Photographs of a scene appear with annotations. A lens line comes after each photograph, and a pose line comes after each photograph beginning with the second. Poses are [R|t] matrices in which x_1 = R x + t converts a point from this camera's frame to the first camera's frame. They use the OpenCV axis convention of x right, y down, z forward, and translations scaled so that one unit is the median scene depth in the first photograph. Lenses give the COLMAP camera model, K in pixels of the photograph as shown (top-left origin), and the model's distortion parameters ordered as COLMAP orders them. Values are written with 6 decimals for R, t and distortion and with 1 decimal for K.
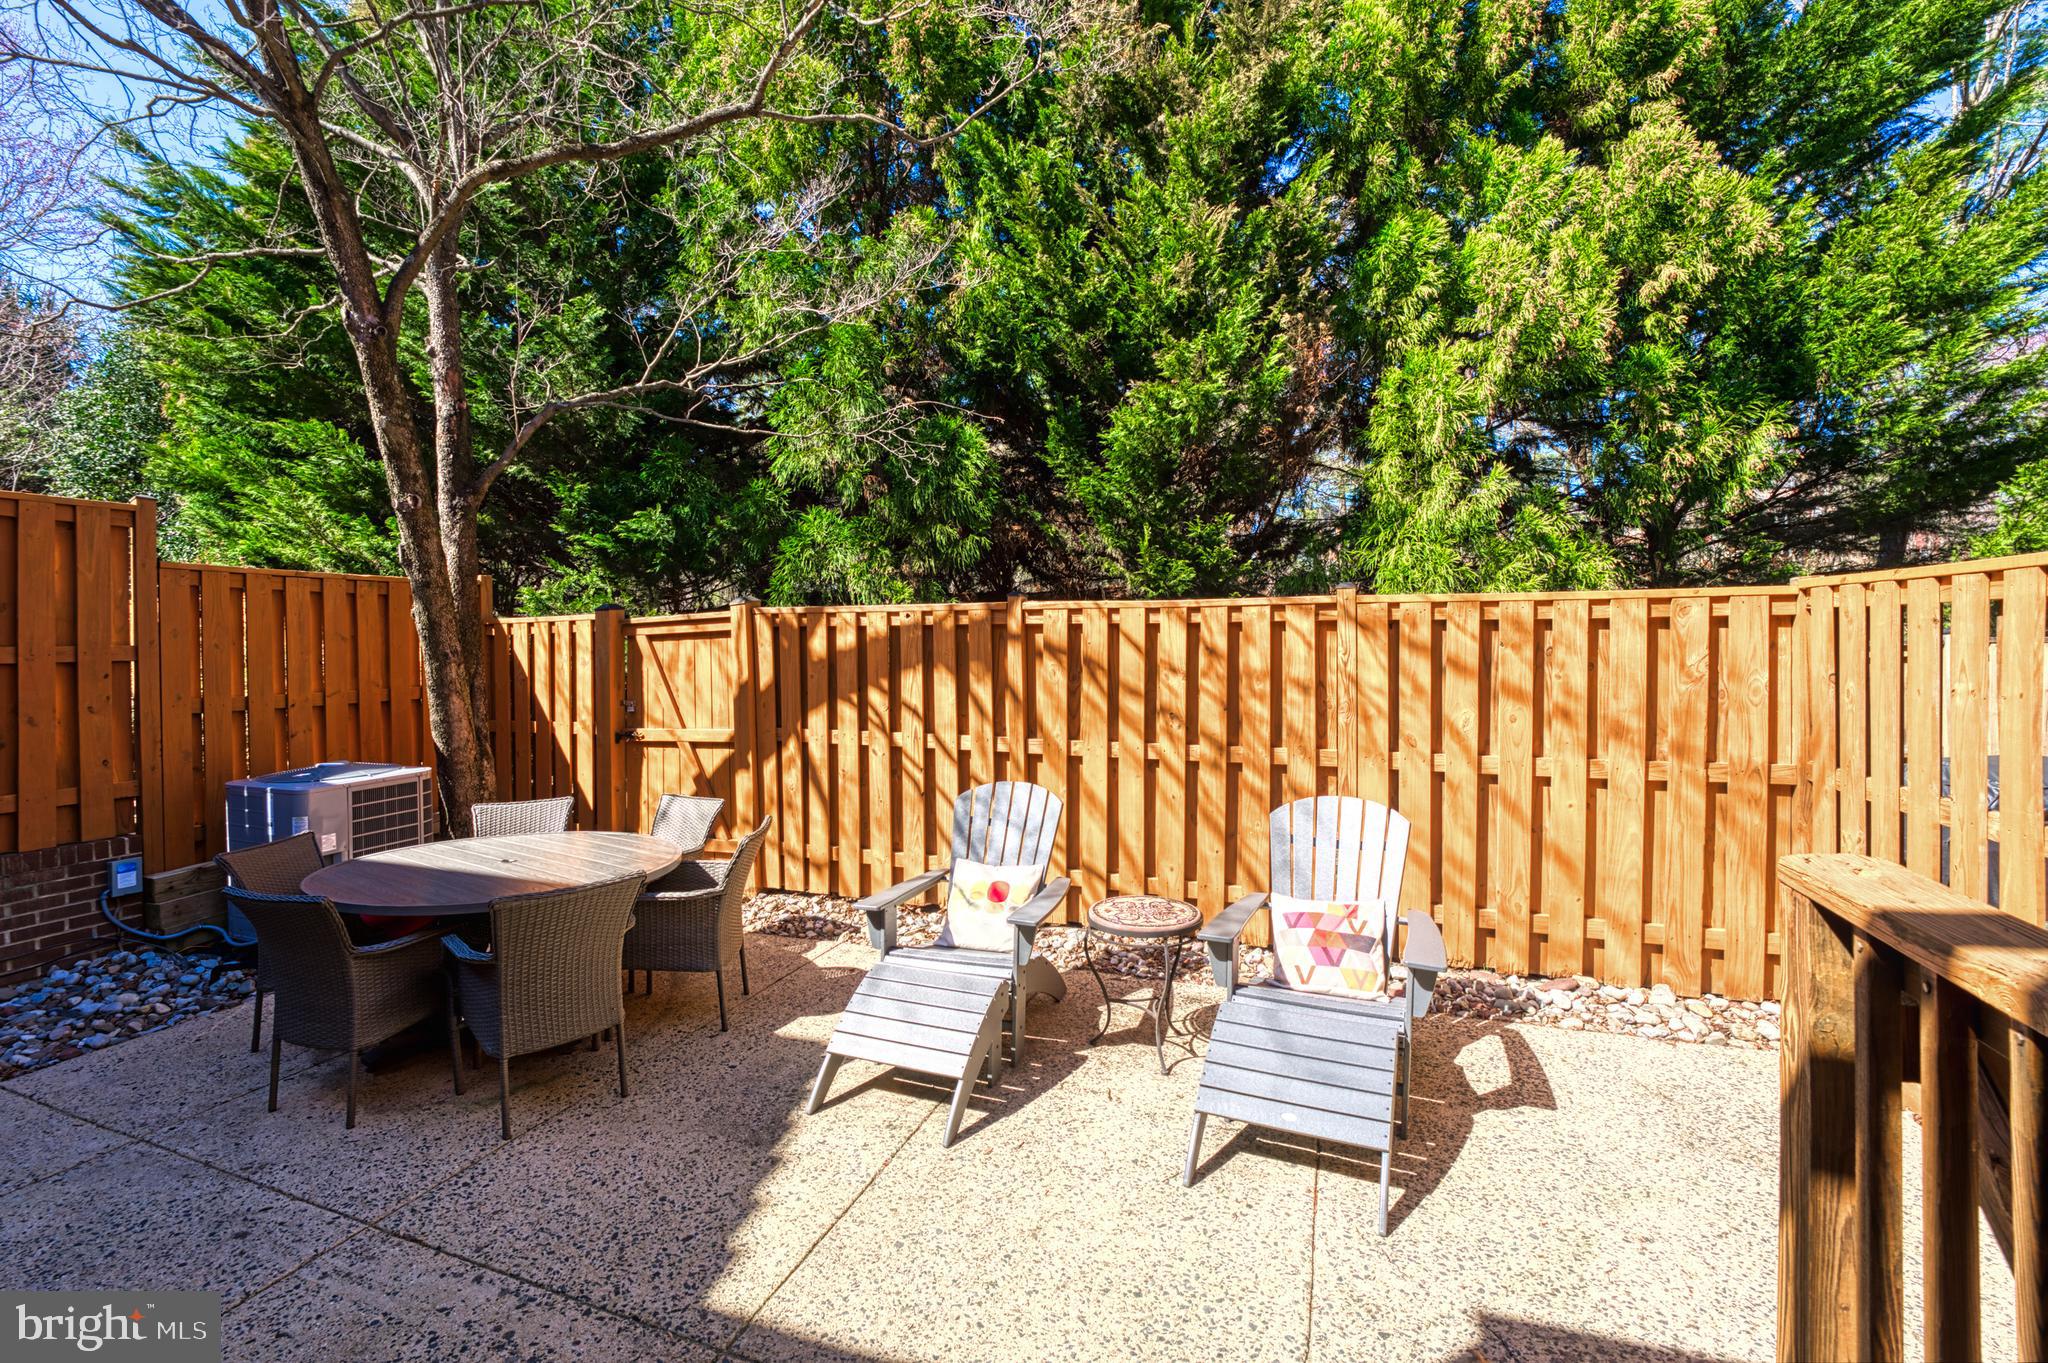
lens RADIAL K [[861.3, 0, 1024.0], [0, 861.3, 681.5], [0, 0, 1]] dist [-0.012231, -0.000243]
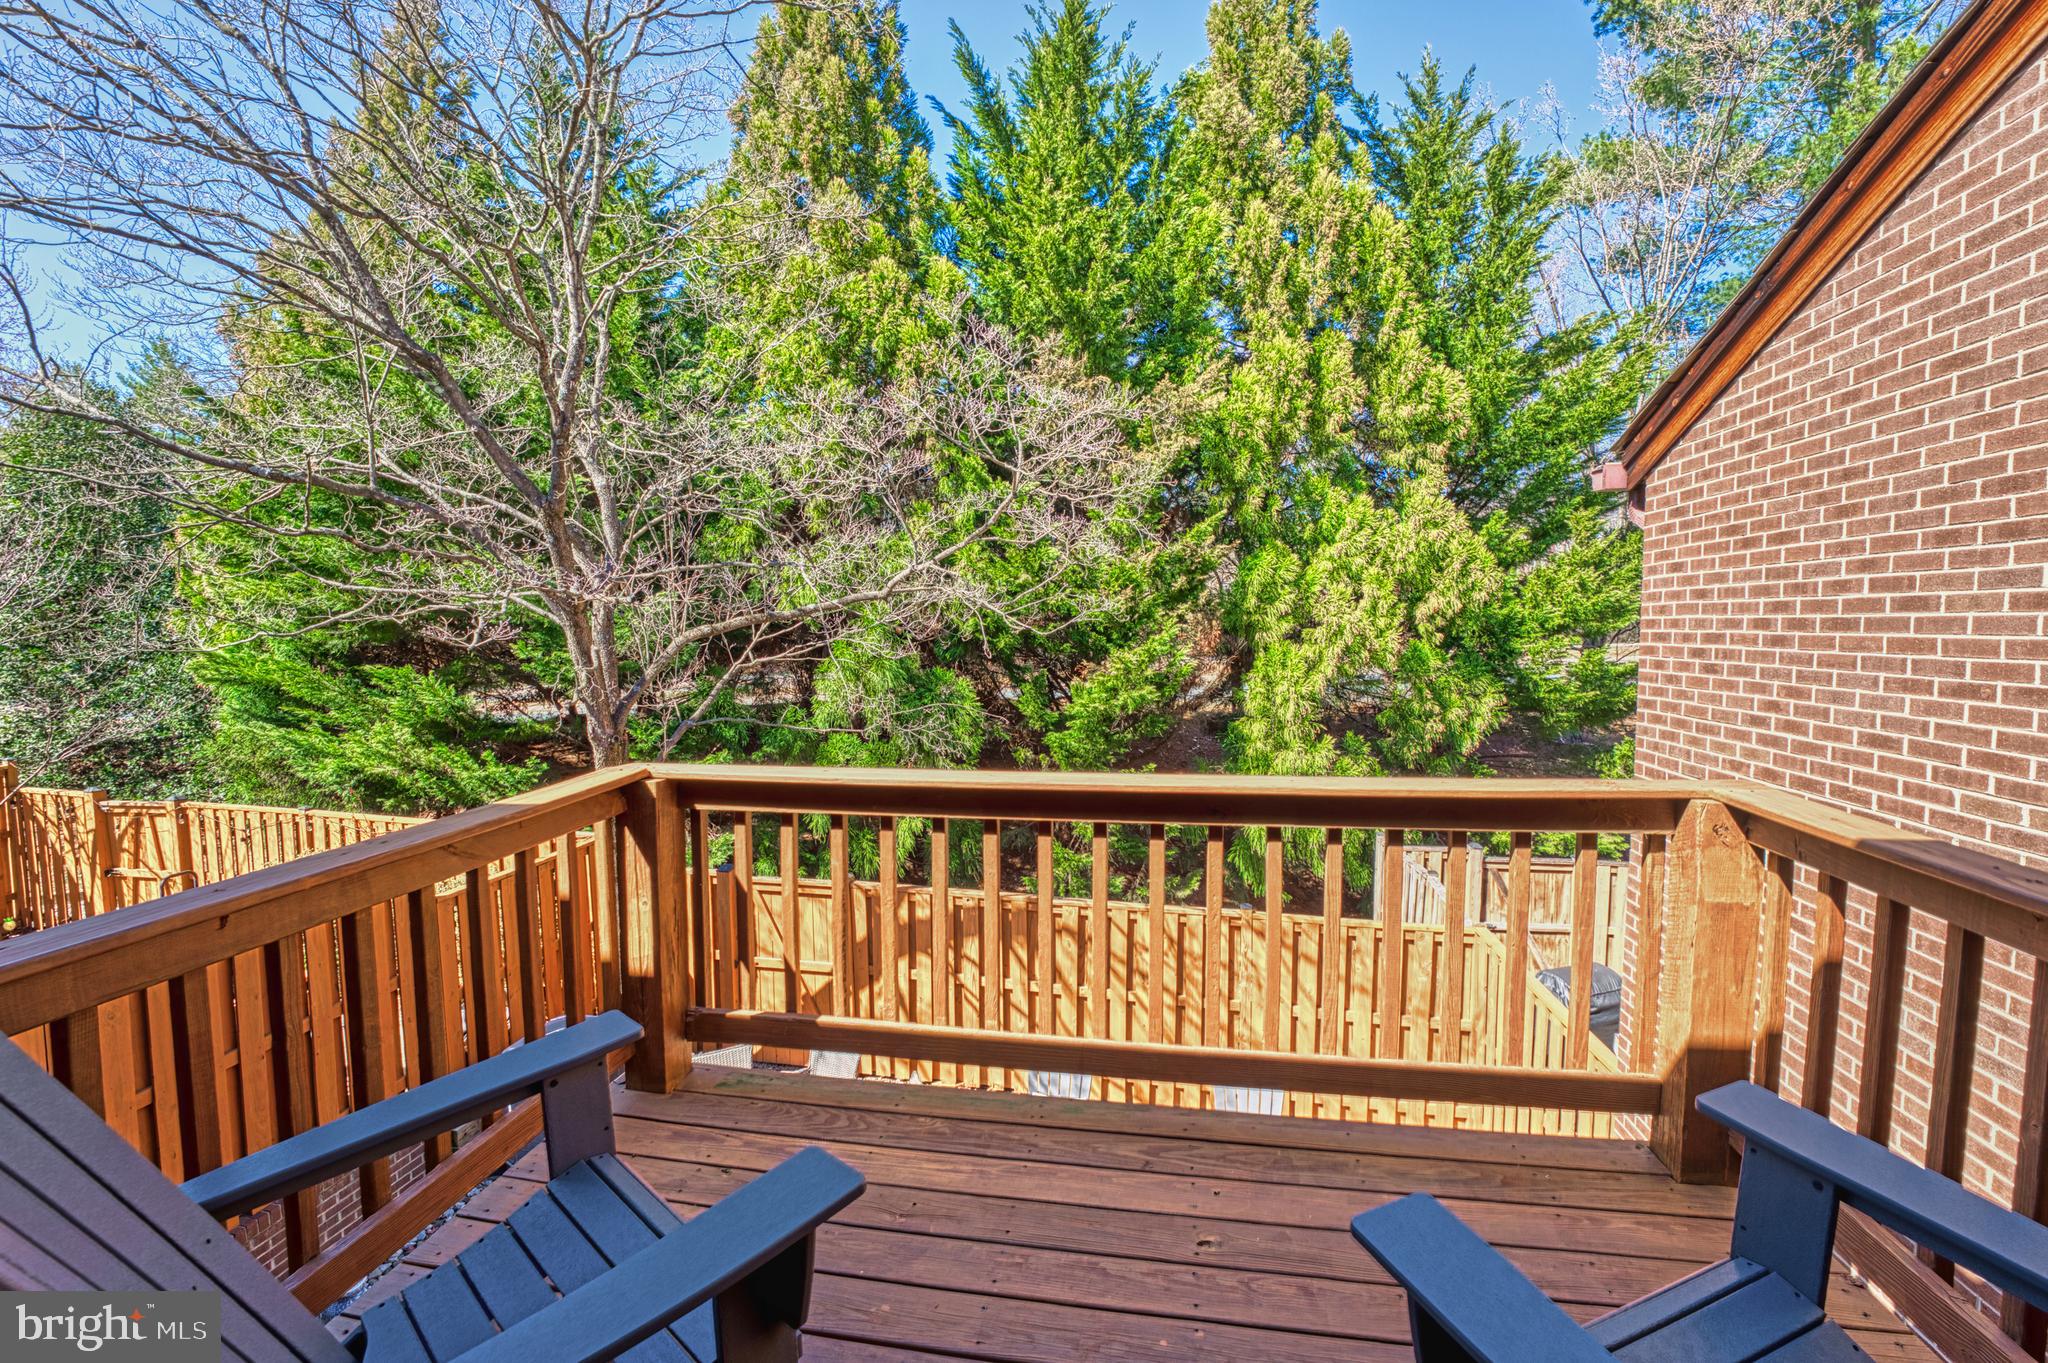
lens RADIAL K [[864.2, 0, 1024.0], [0, 864.2, 681.5], [0, 0, 1]] dist [-0.001482, -0.000046]
pose [[0.983929, -0.004980, 0.178493, -0.300650], [-0.002551, 0.999117, 0.041938, -0.513125], [-0.178544, -0.041719, 0.983047, -0.489712]]
